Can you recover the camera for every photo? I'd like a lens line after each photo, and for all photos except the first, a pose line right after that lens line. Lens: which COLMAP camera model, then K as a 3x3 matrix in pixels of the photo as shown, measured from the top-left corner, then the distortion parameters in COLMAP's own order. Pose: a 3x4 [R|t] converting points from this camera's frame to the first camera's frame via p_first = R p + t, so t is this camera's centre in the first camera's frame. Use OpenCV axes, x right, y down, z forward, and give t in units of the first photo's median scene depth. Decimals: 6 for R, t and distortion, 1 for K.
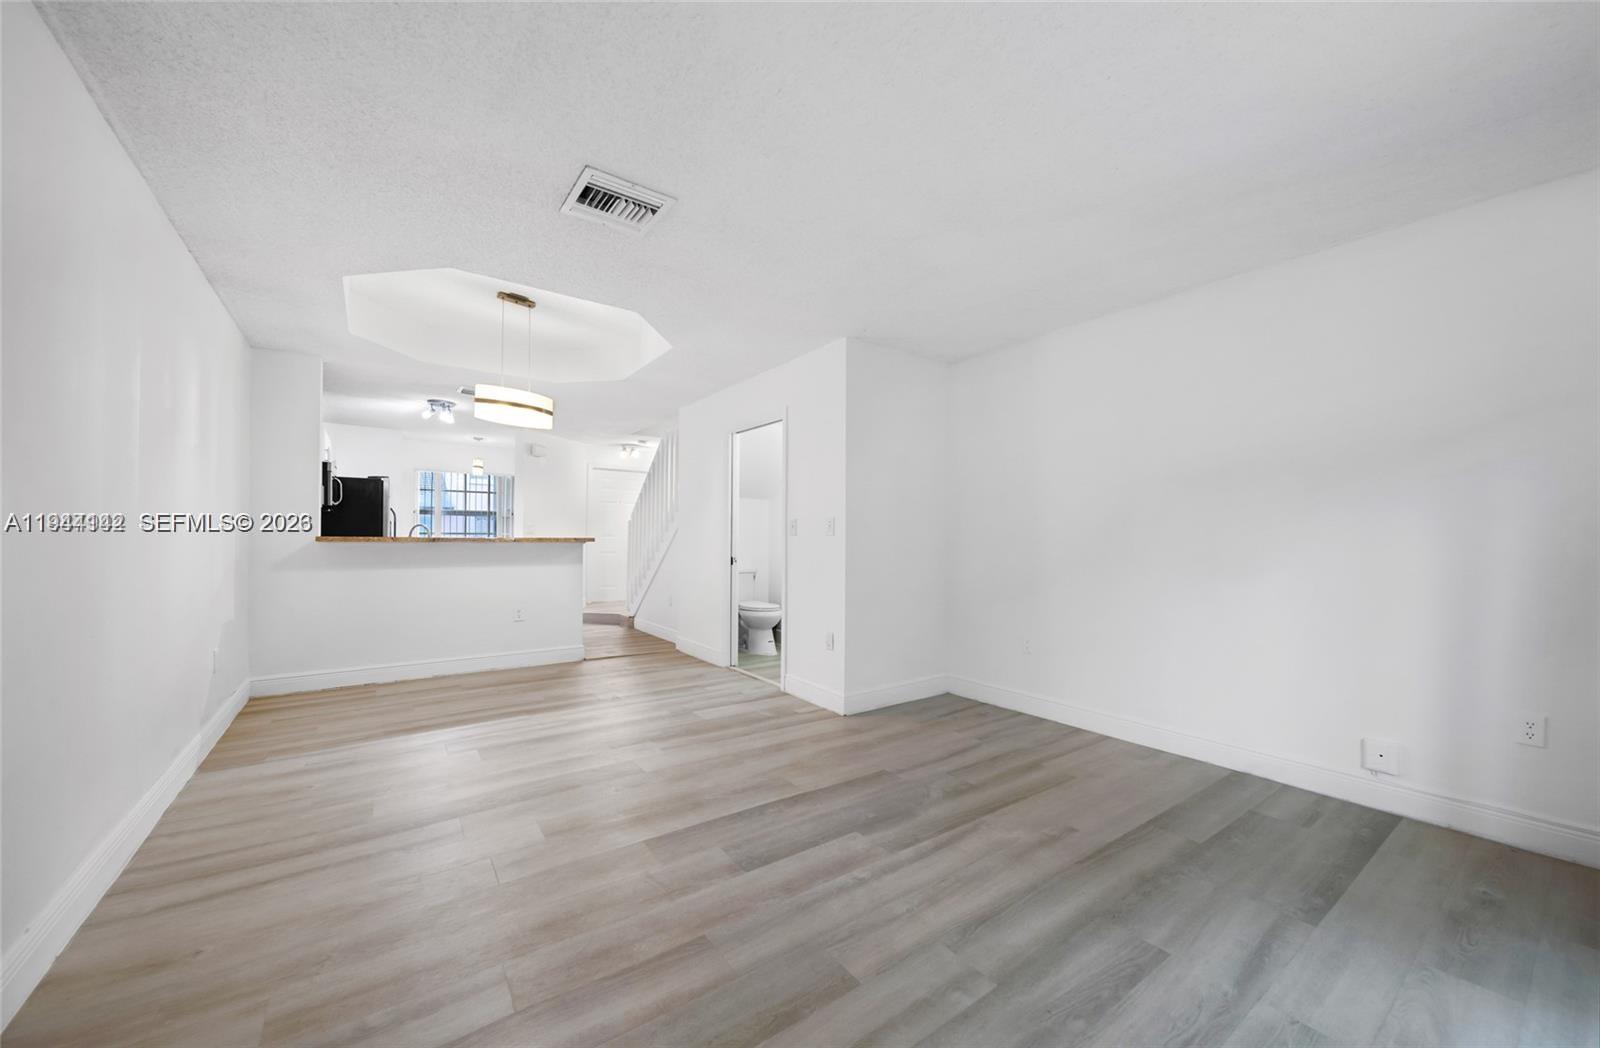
lens RADIAL K [[563.6, 0, 756.6], [0, 563.6, 533.8], [0, 0, 1]] dist [0.000203, -0.002984]
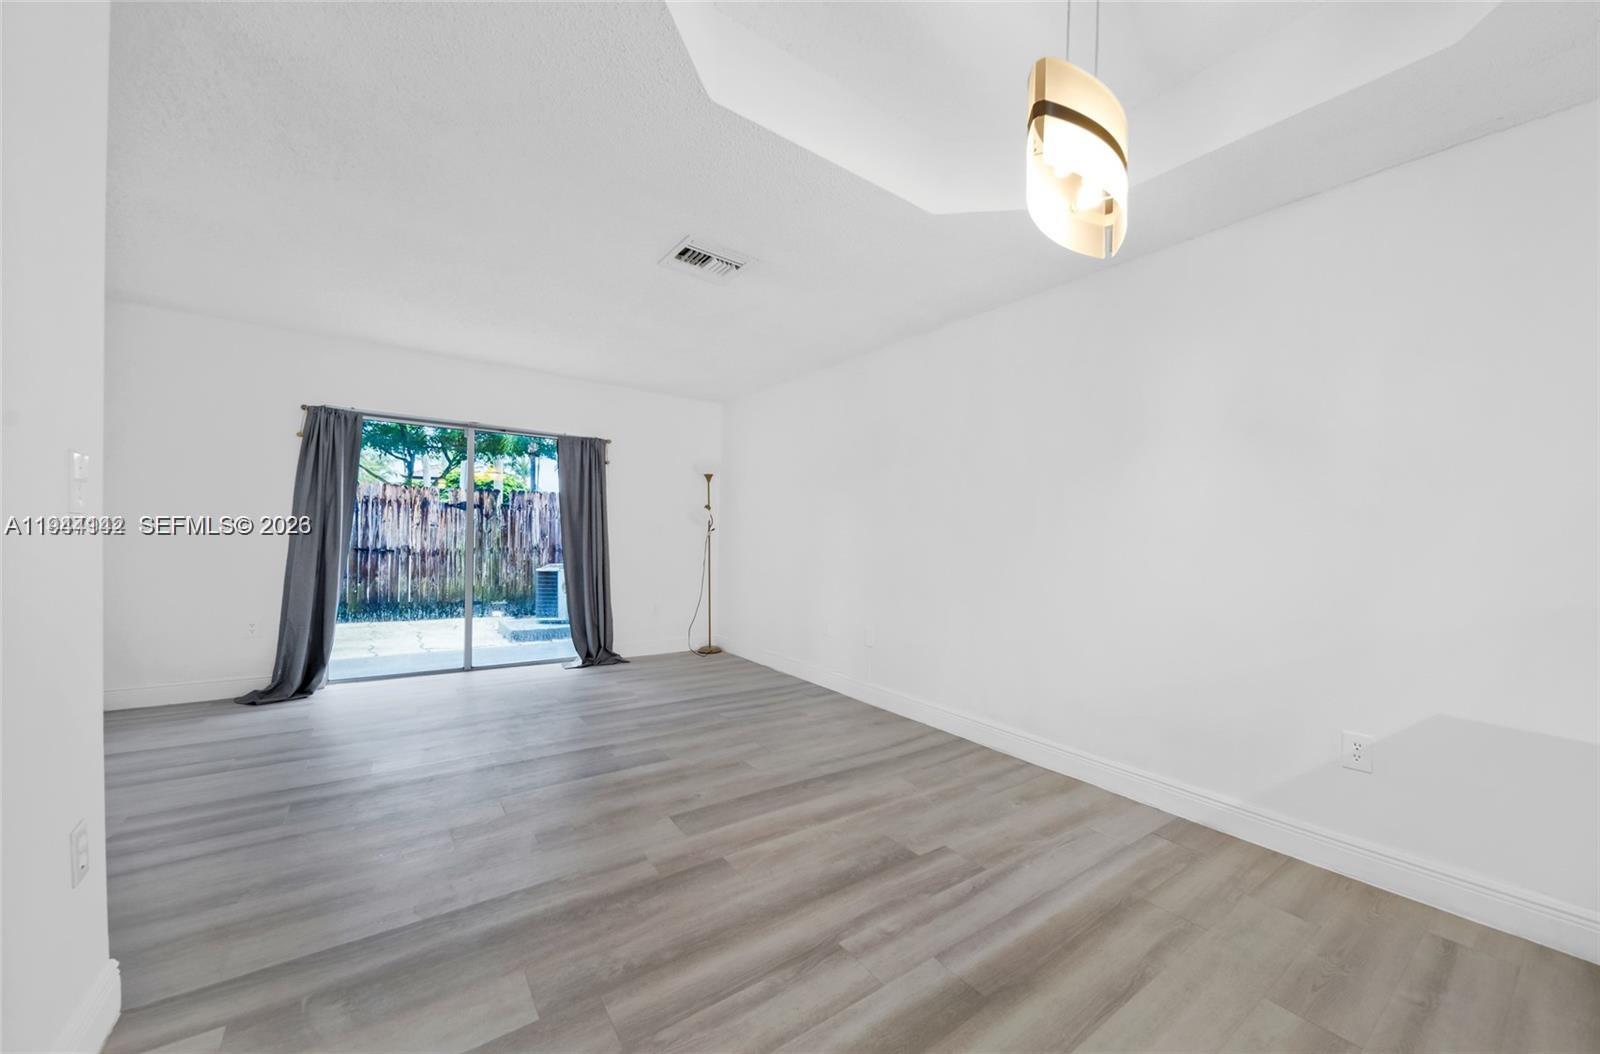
lens RADIAL K [[610.4, 0, 822.3], [0, 610.4, 548.9], [0, 0, 1]] dist [-0.000955, -0.000079]
pose [[-0.997917, -0.028746, -0.057759, -0.440411], [-0.029564, 0.999473, 0.013369, 0.003992], [0.057344, 0.015049, -0.998241, 2.328914]]
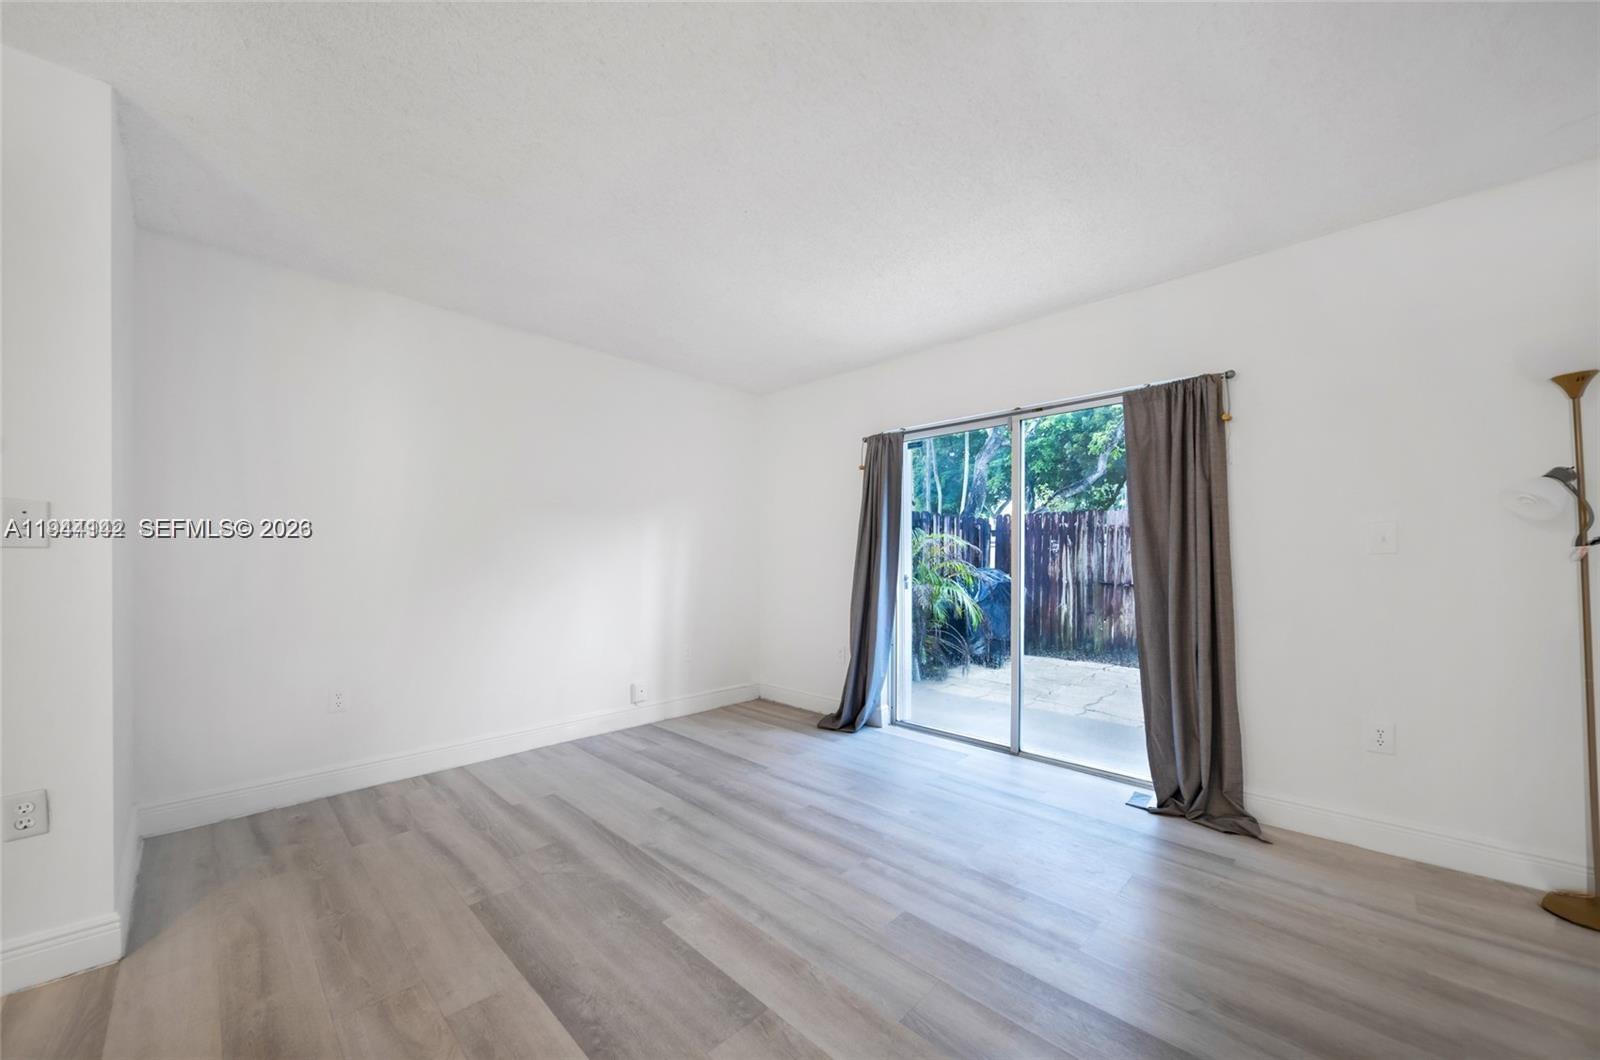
lens RADIAL K [[583.4, 0, 802.9], [0, 583.4, 554.3], [0, 0, 1]] dist [-0.000759, -0.000112]
pose [[-0.208719, -0.000595, 0.977975, -0.663427], [-0.010773, 0.999941, -0.001691, -0.000808], [-0.977916, -0.010888, -0.208713, 0.950423]]
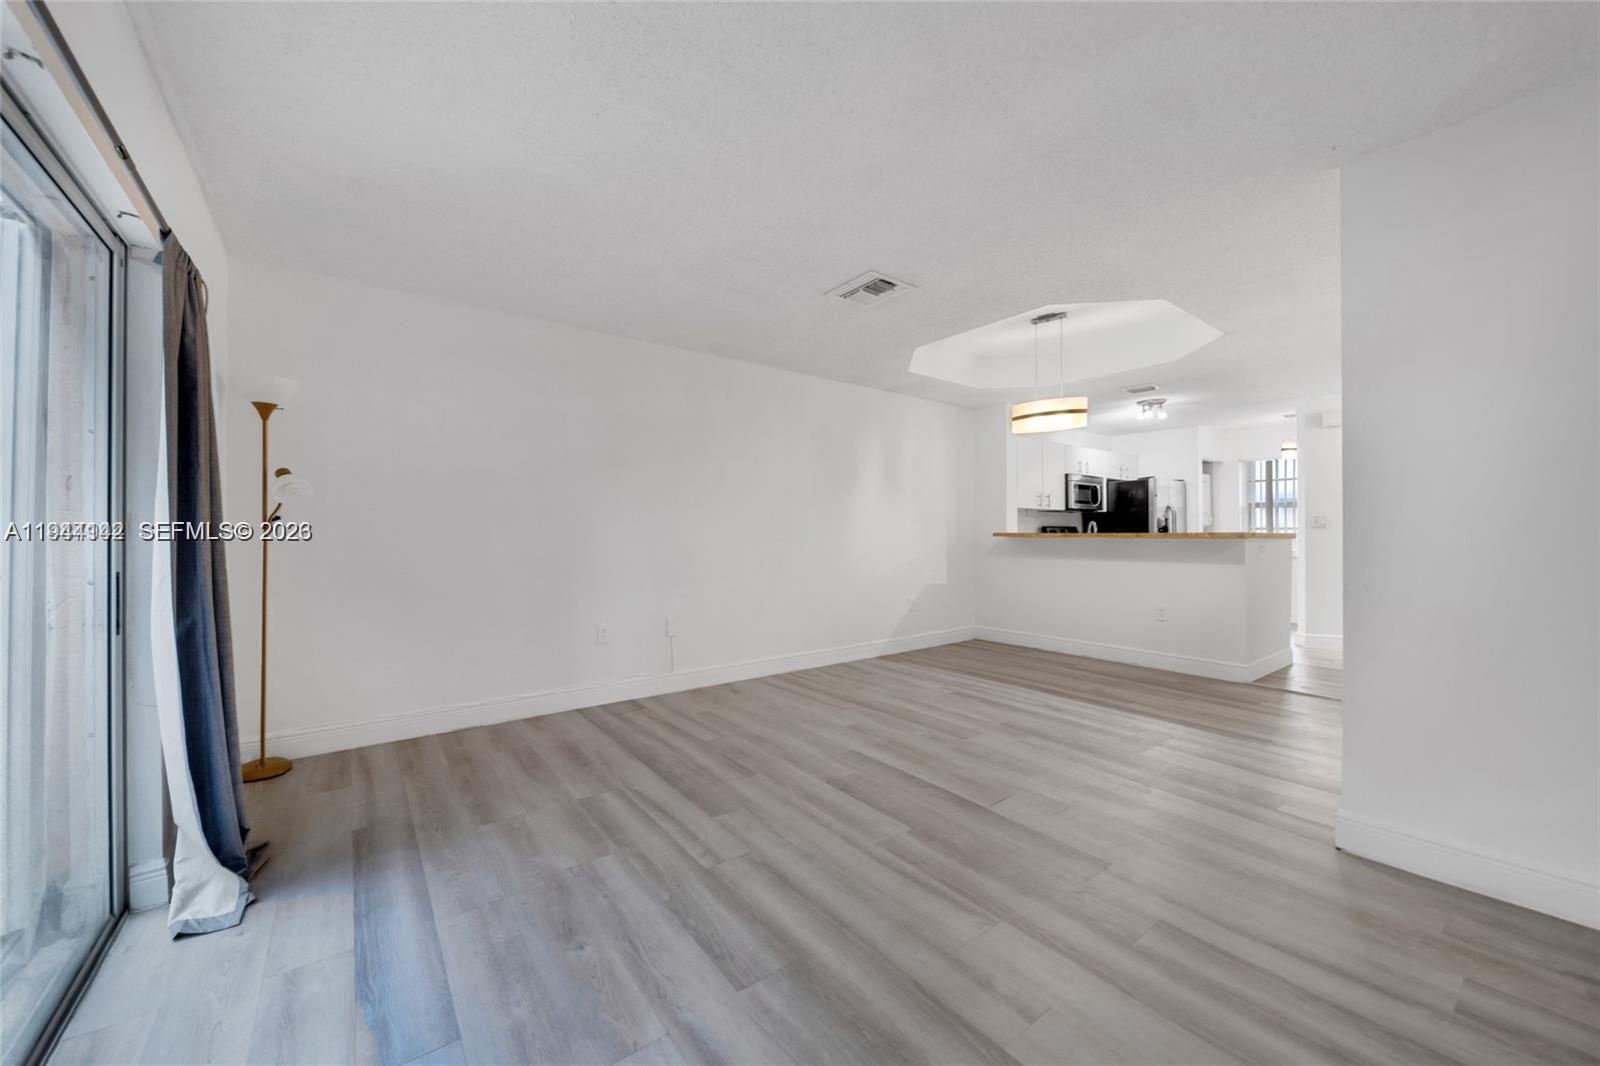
lens RADIAL K [[579.4, 0, 790.7], [0, 579.4, 531.5], [0, 0, 1]] dist [-0.001012, -0.000490]
pose [[0.073350, -0.008068, -0.997274, 1.136127], [0.009113, 0.999931, -0.007420, 0.014601], [0.997265, -0.008544, 0.073419, 0.695485]]
